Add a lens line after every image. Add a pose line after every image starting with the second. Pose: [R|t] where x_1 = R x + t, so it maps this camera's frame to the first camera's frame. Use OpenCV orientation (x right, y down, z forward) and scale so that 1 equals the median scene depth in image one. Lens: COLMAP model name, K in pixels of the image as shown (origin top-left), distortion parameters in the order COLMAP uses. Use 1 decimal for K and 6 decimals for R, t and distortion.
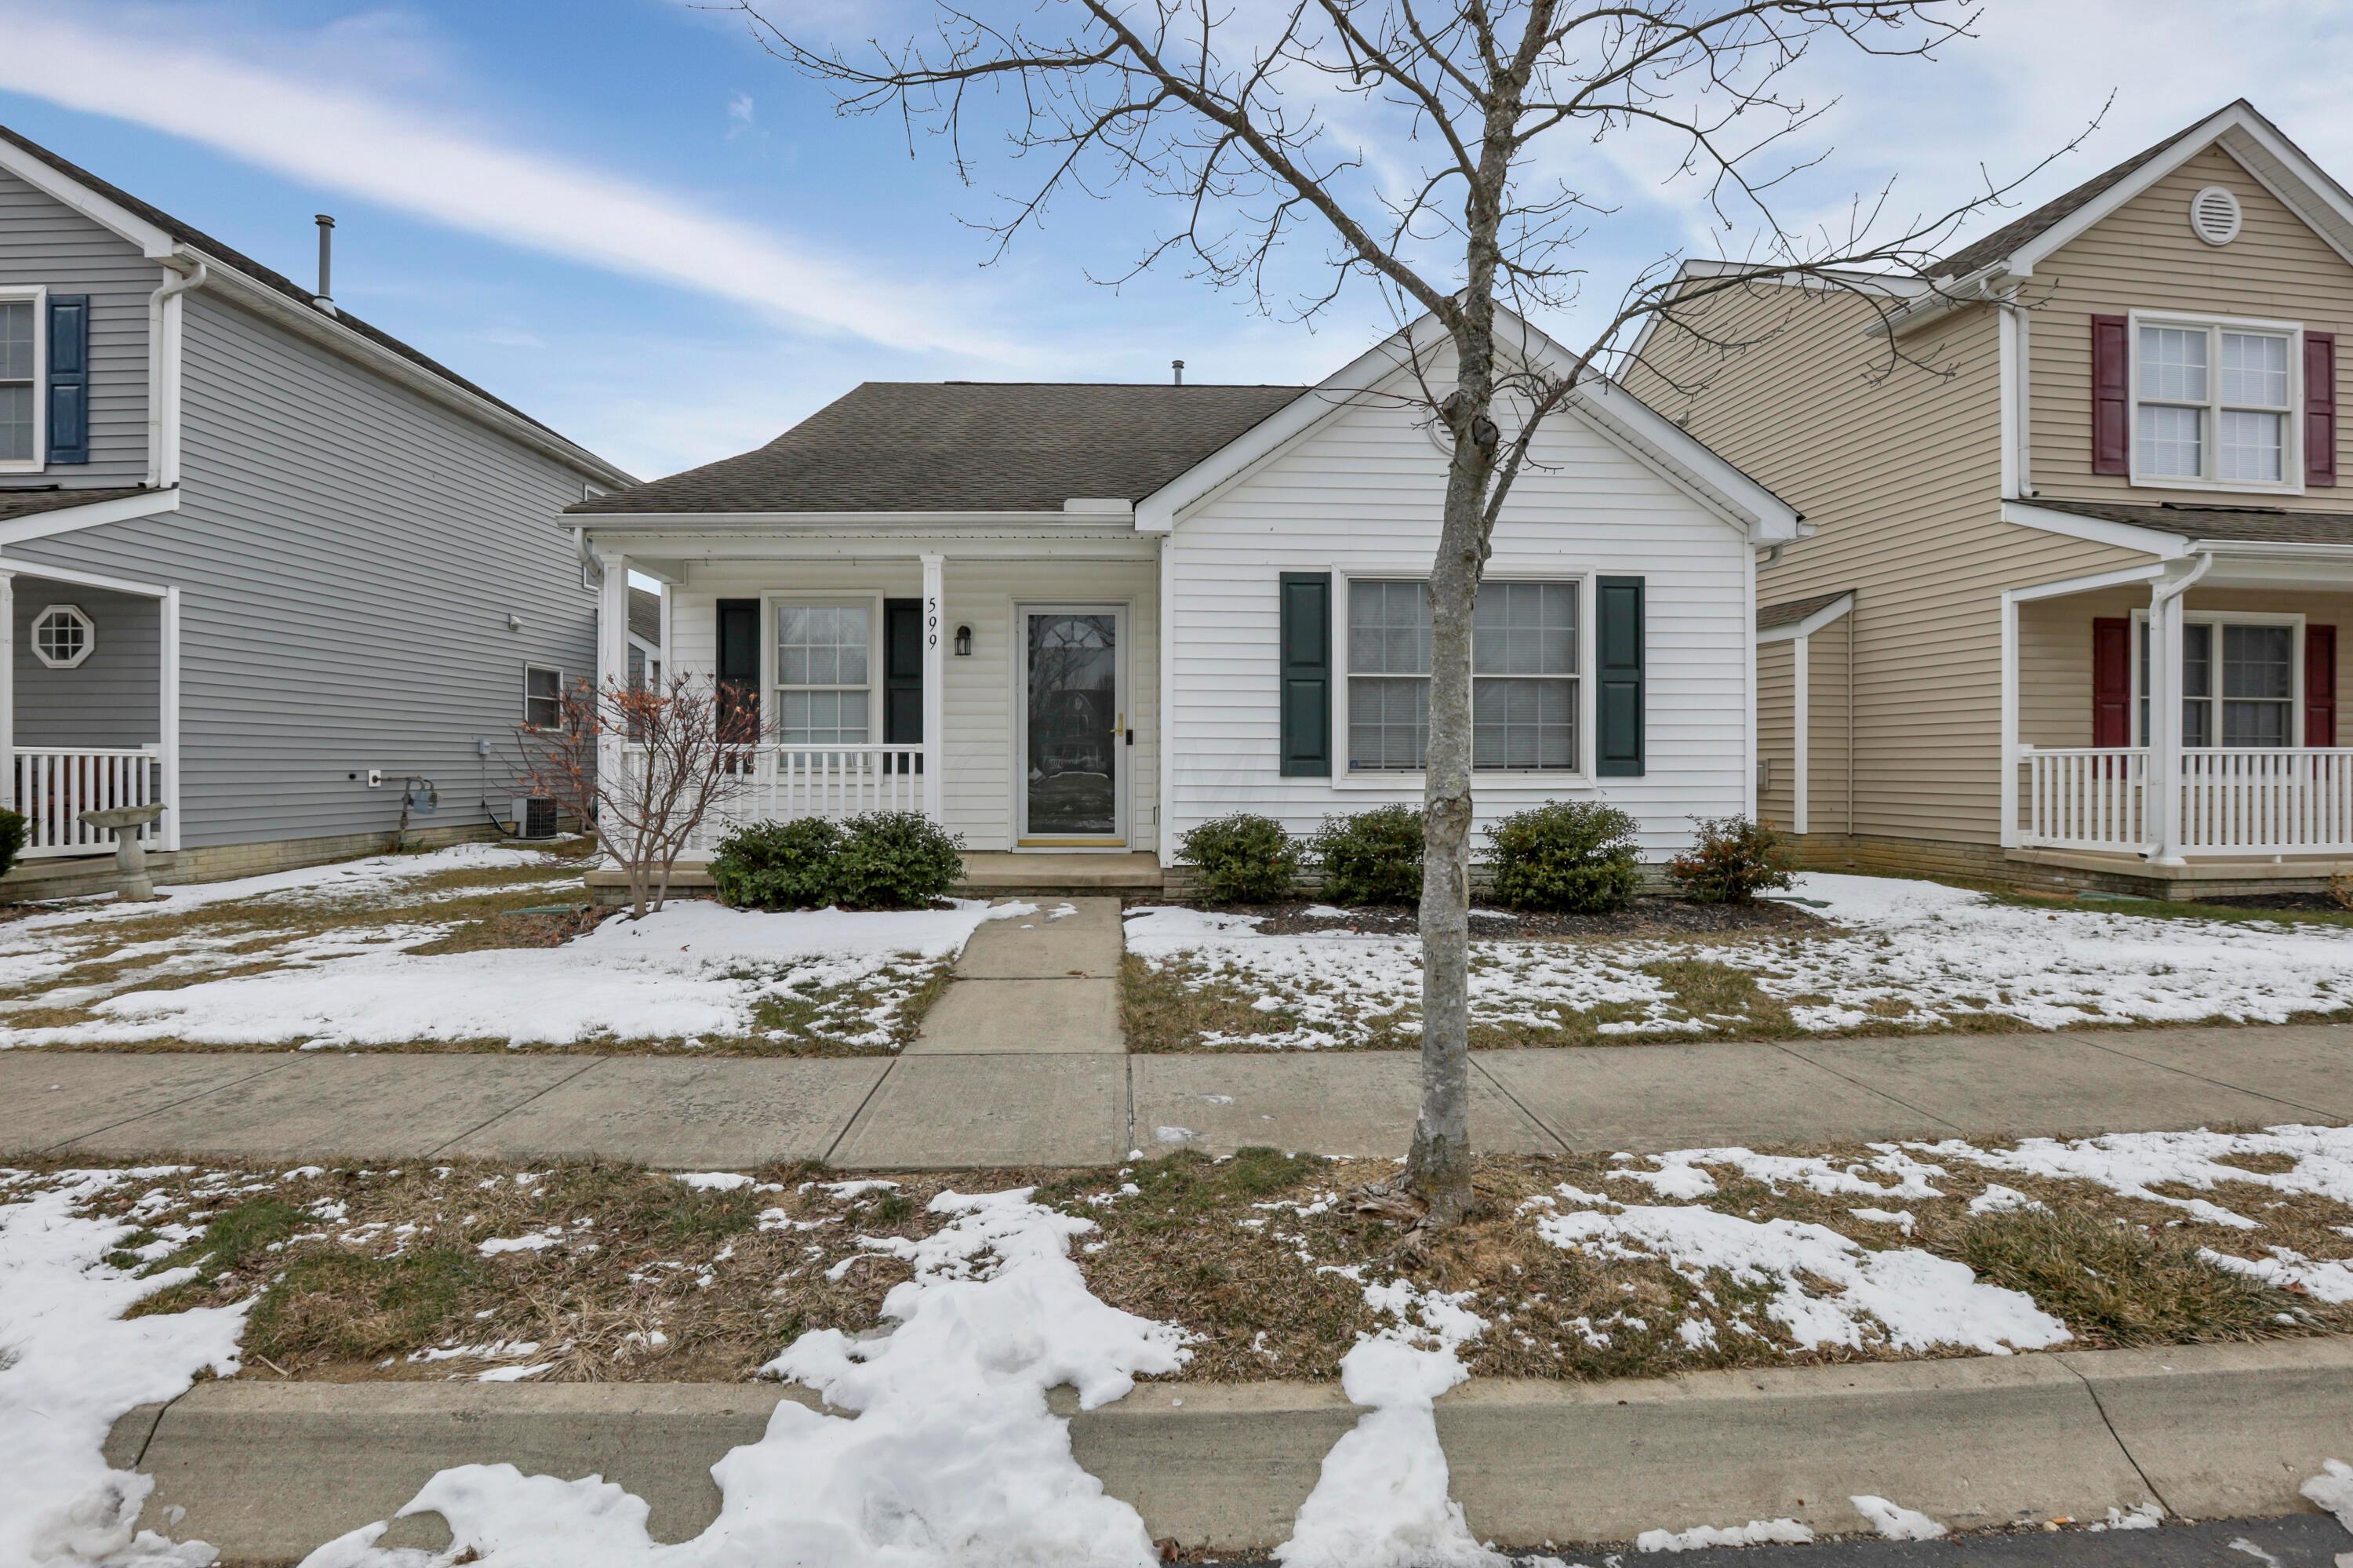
lens RADIAL K [[1047.8, 0, 1176.5], [0, 1047.8, 784.0], [0, 0, 1]] dist [-0.041633, 0.015111]
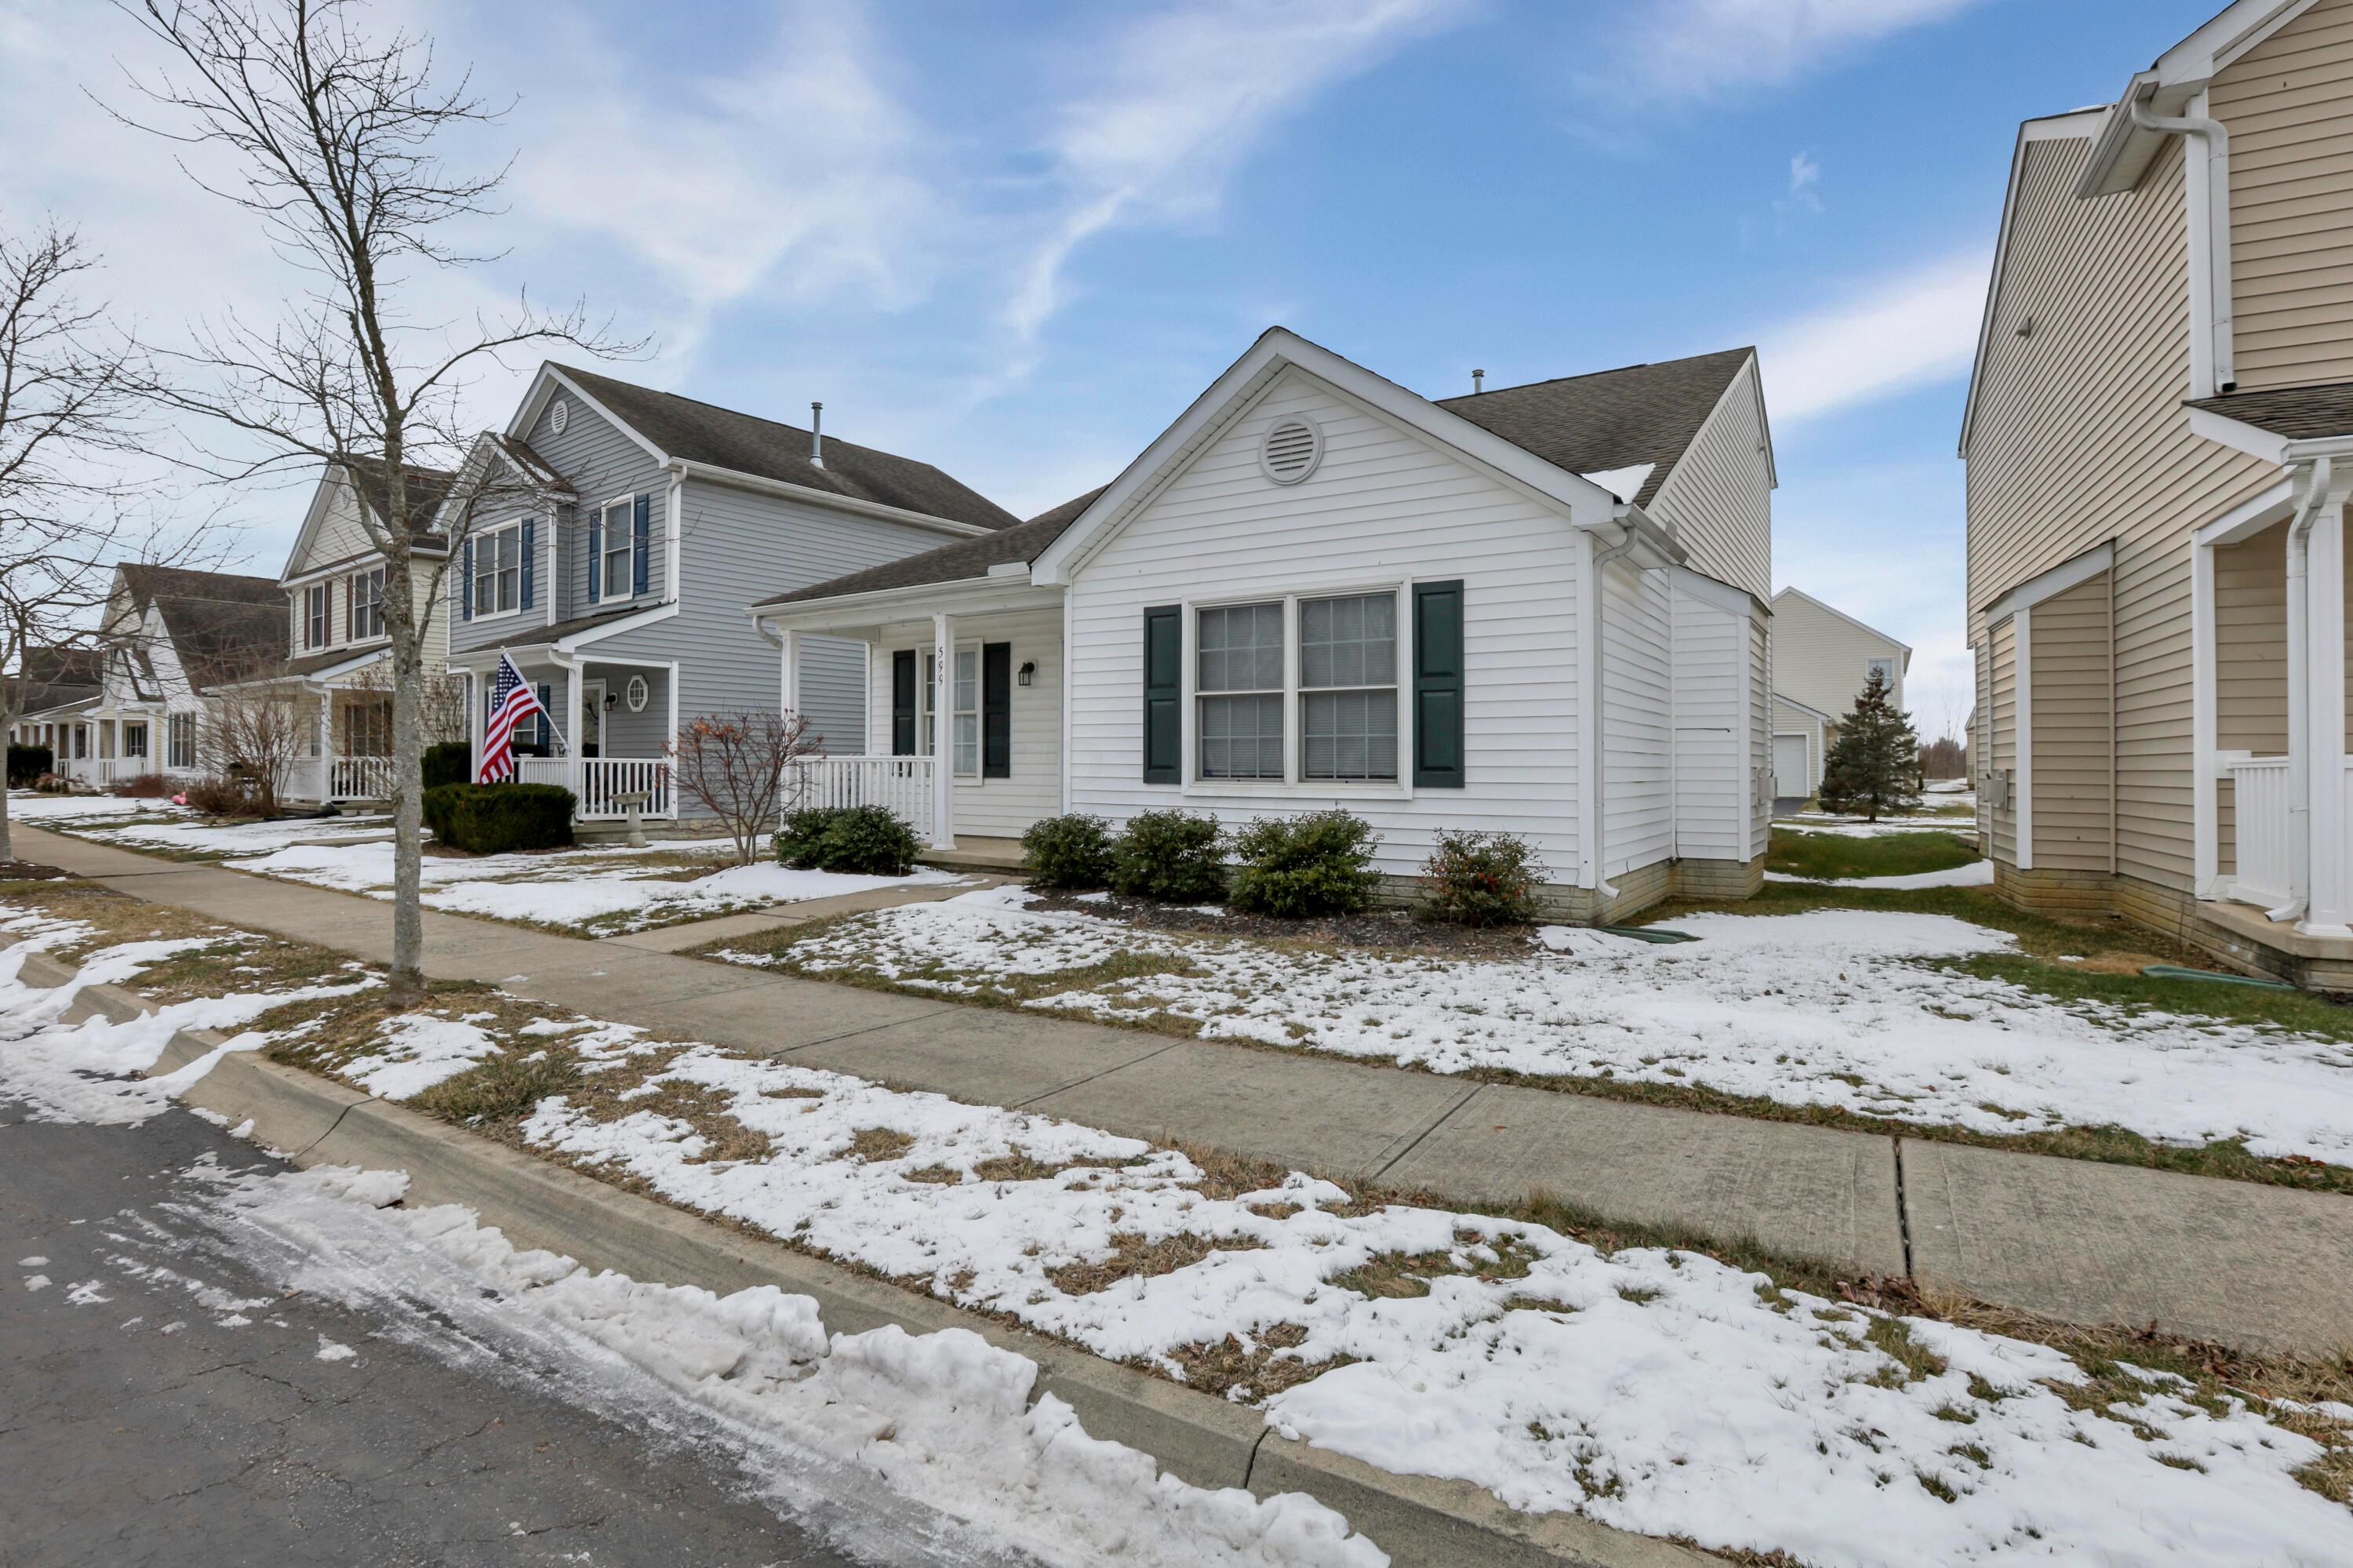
lens RADIAL K [[1068.3, 0, 1176.5], [0, 1068.3, 784.0], [0, 0, 1]] dist [-0.026391, -0.000033]
pose [[0.827381, 0.012611, -0.561500, 0.785344], [-0.016980, 0.999853, -0.002563, -0.003942], [0.561384, 0.011655, 0.827473, 0.038803]]
